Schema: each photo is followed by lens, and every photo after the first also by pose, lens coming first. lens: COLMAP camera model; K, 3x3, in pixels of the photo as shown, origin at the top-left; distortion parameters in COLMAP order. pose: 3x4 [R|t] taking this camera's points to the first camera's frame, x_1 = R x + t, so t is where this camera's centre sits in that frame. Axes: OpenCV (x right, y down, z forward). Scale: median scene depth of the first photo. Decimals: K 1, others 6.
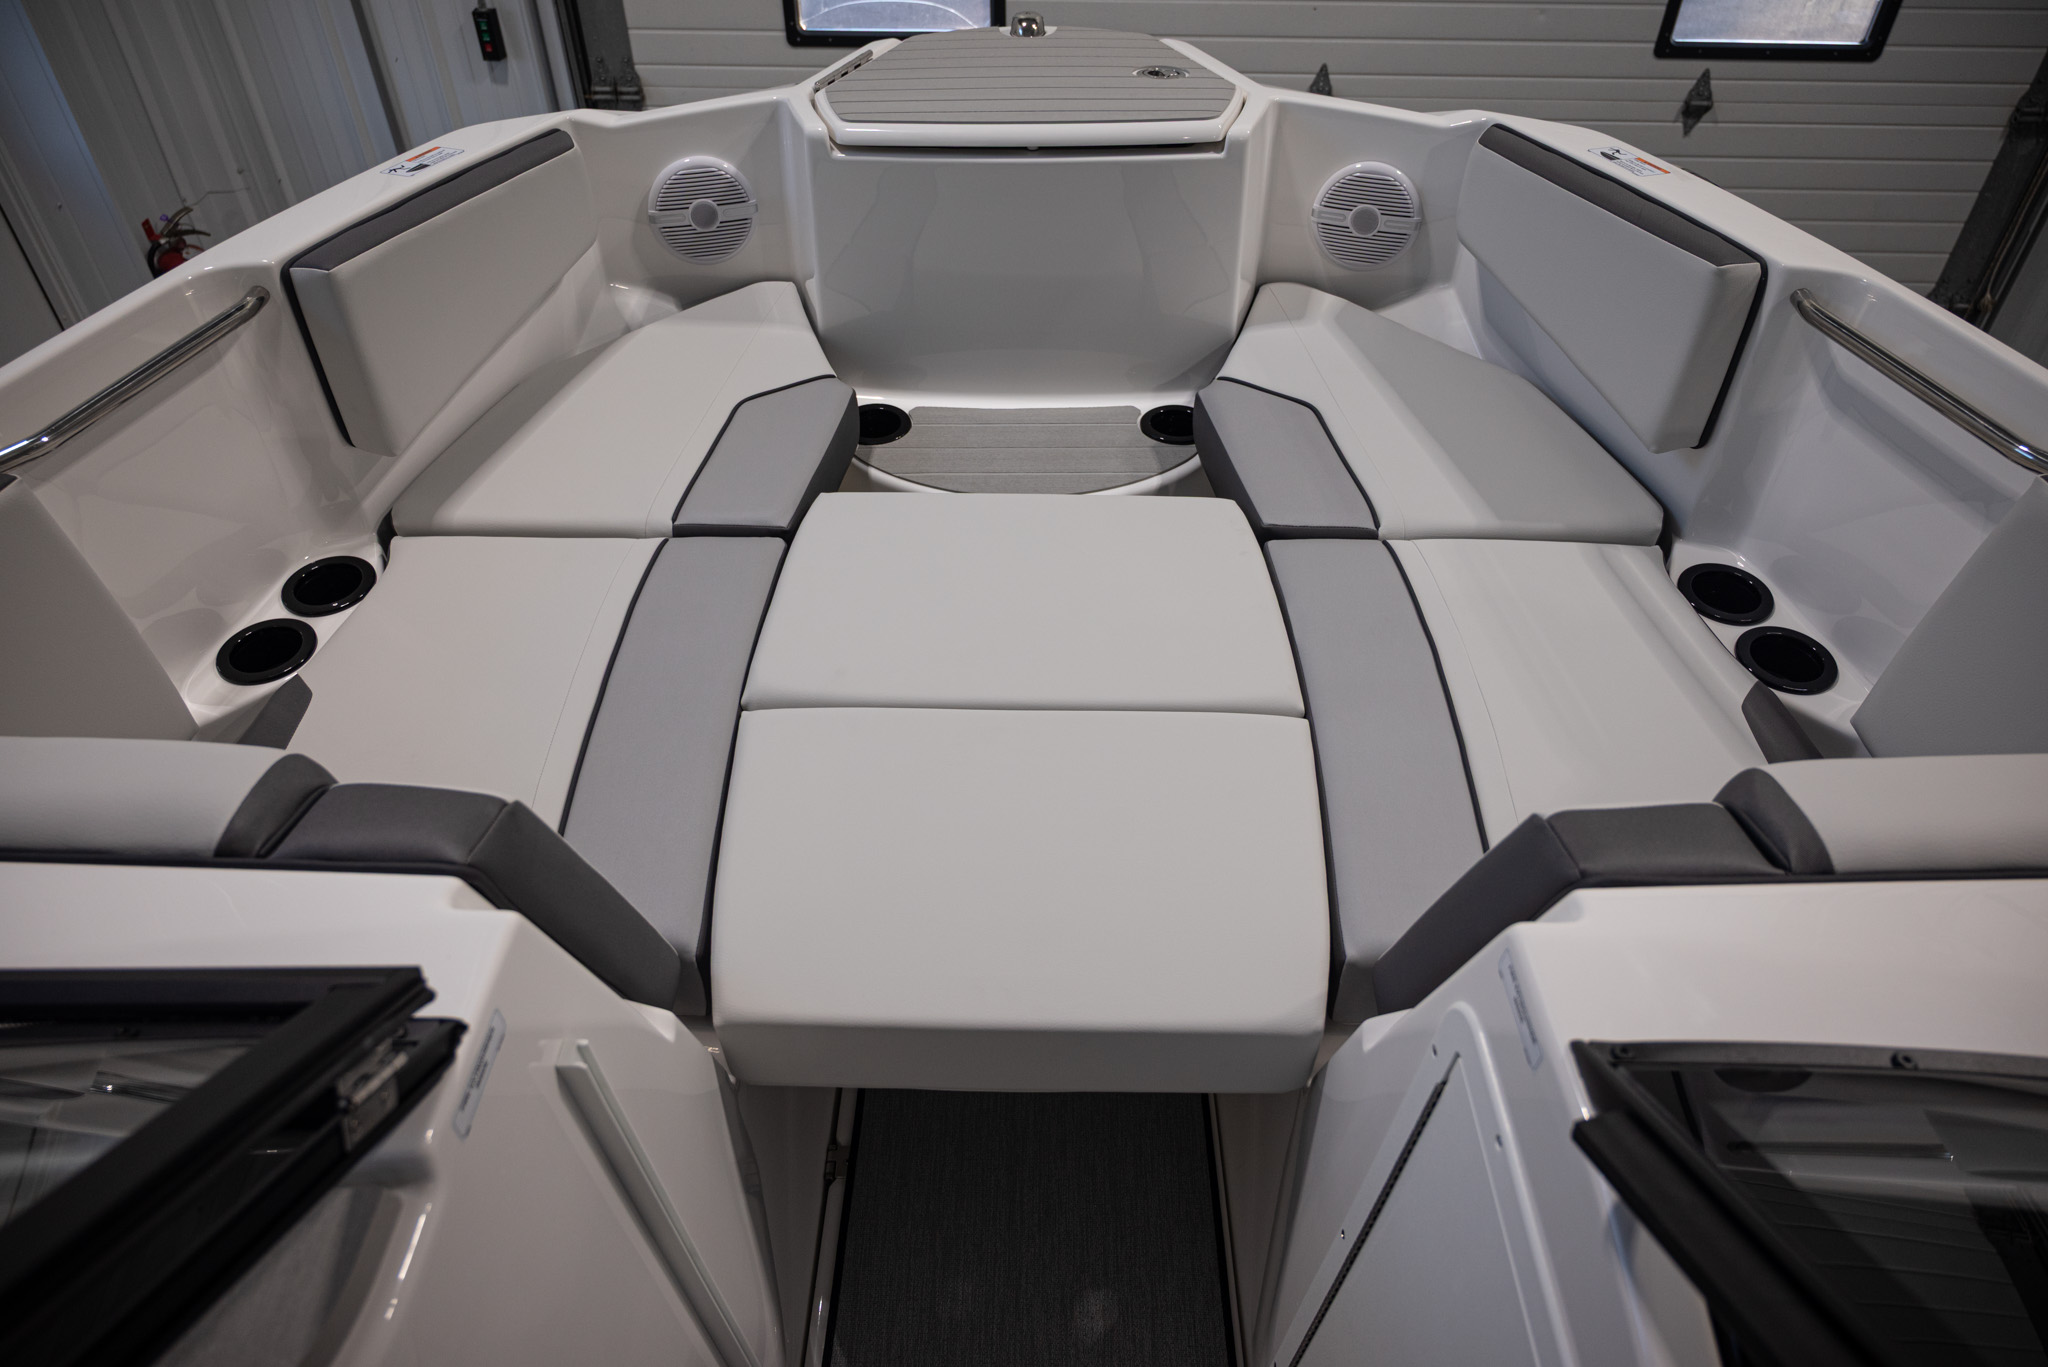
lens RADIAL K [[1380.0, 0, 1024.0], [0, 1380.0, 683.5], [0, 0, 1]] dist [-0.003013, -0.002323]
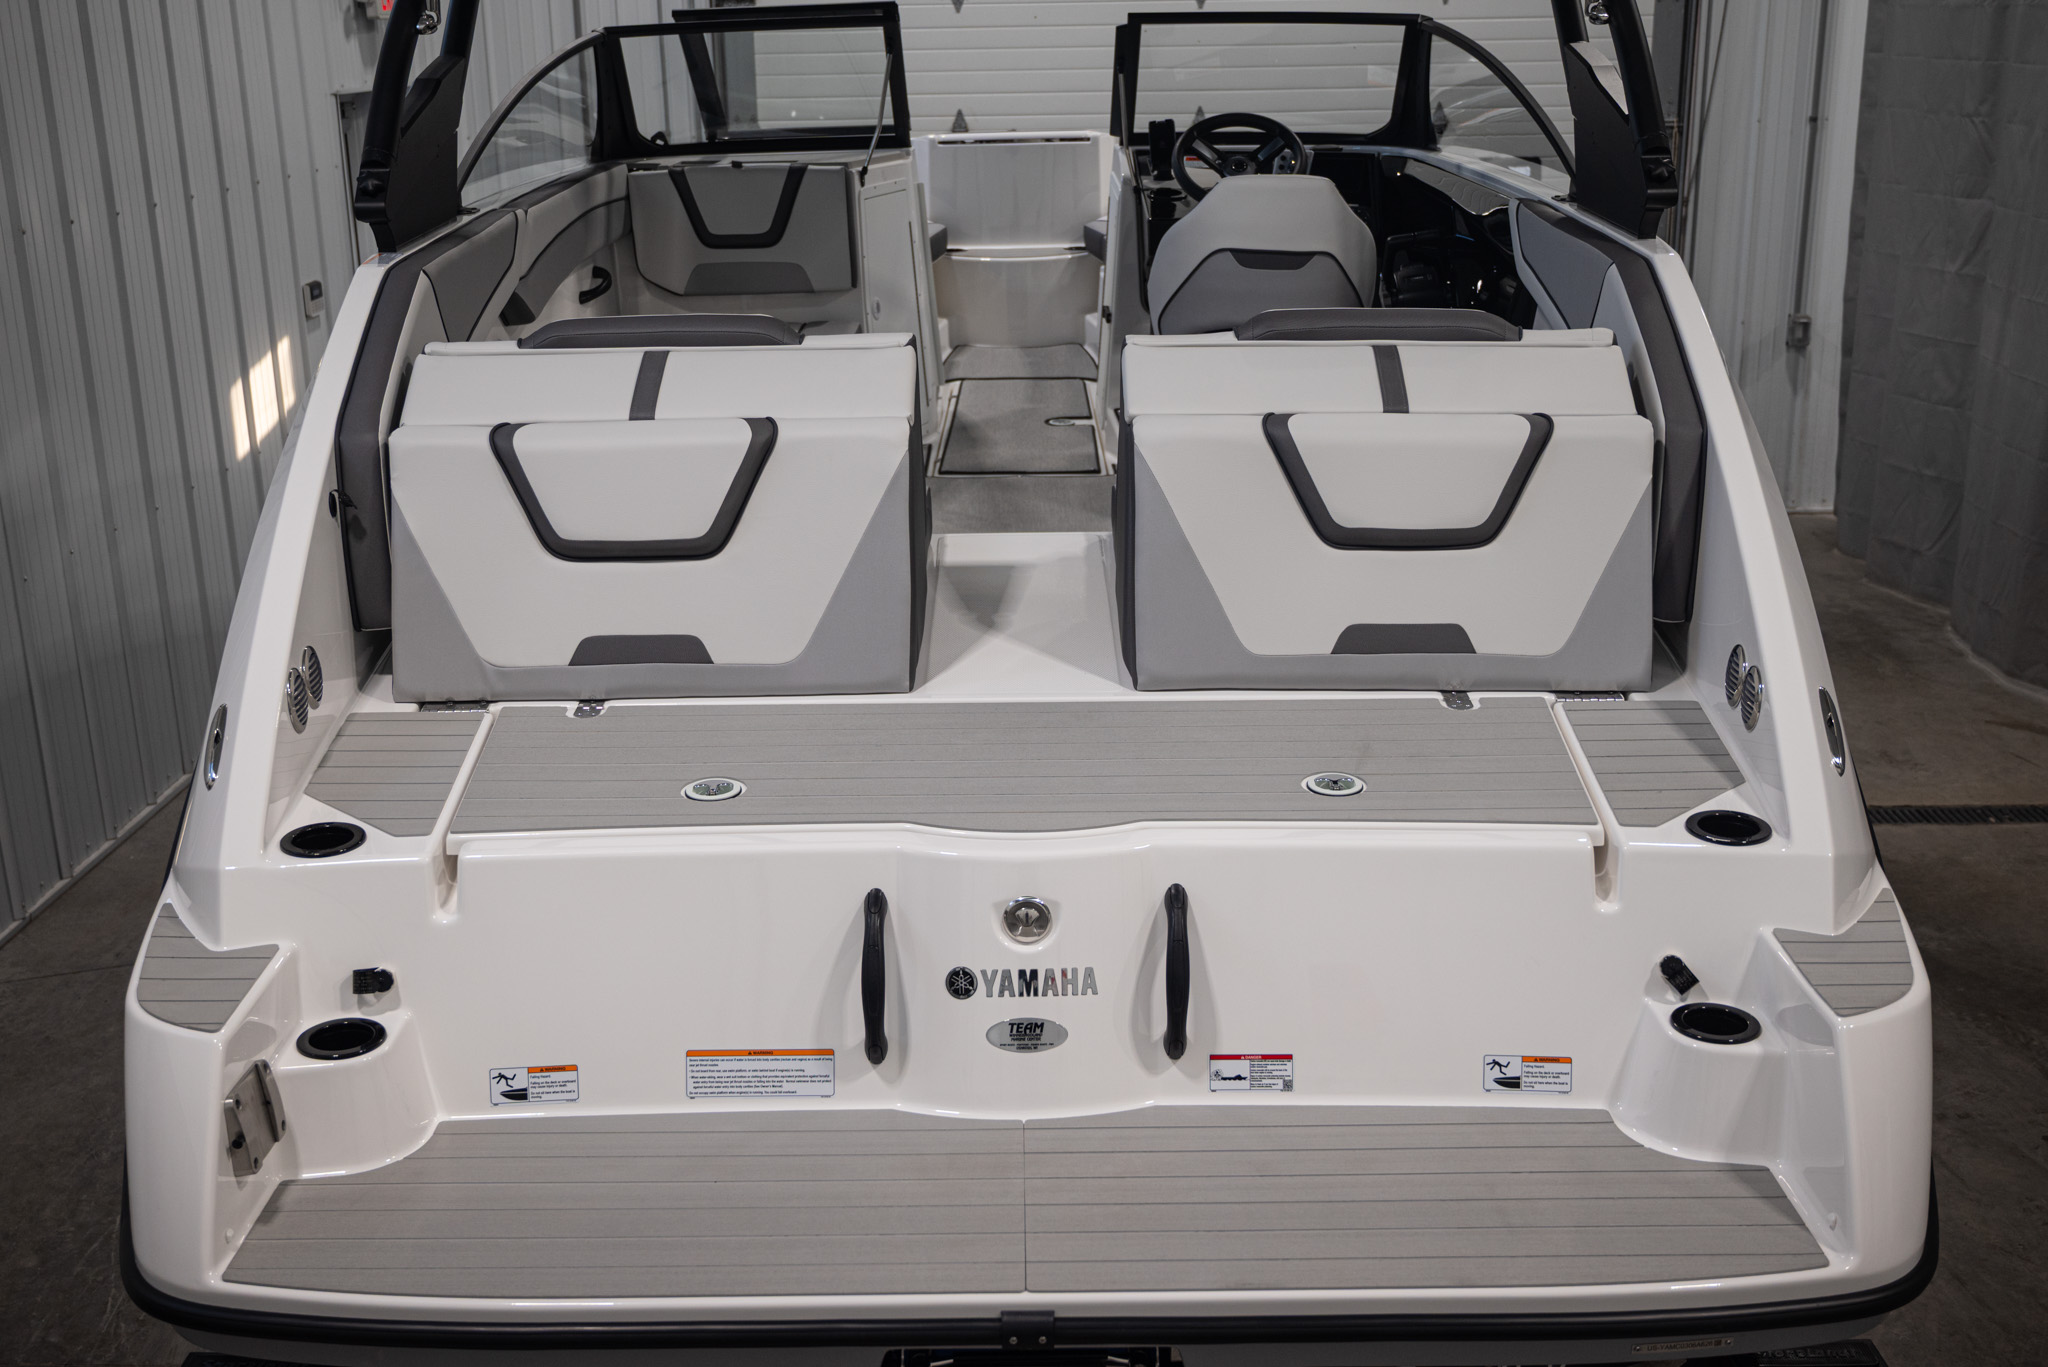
lens RADIAL K [[2234.7, 0, 1029.6], [0, 2234.7, 678.2], [0, 0, 1]] dist [0.023368, 0.008653]
pose [[0.999739, -0.019863, 0.011279, -0.039565], [0.022778, 0.903780, -0.427391, 2.602354], [-0.001705, 0.427536, 0.903997, -2.655482]]
